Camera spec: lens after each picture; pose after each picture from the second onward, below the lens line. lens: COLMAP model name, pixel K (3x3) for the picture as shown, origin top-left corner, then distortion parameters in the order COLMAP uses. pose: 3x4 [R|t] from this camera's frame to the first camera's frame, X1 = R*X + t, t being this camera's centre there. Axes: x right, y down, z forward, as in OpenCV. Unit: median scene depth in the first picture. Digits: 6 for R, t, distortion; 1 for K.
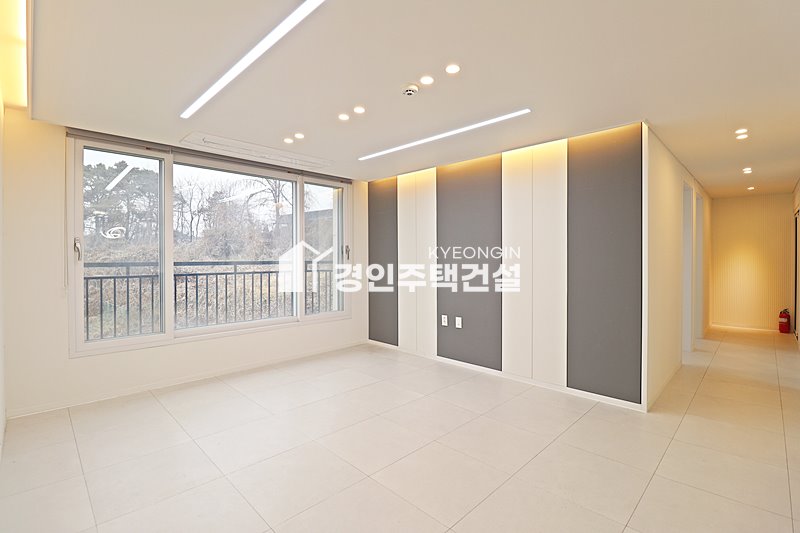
lens RADIAL K [[371.0, 0, 404.0], [0, 371.0, 260.1], [0, 0, 1]] dist [-0.013111, -0.003859]
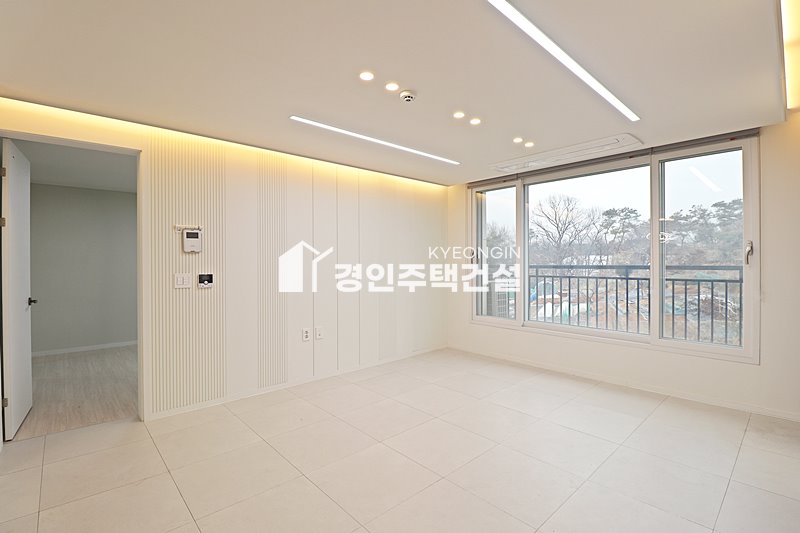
lens RADIAL K [[371.0, 0, 397.6], [0, 371.0, 264.1], [0, 0, 1]] dist [-0.013111, -0.003859]
pose [[-0.053302, 0.006943, -0.998554, 0.559420], [-0.001728, 0.999974, 0.007046, -0.005541], [0.998577, 0.002101, -0.053288, 0.551413]]
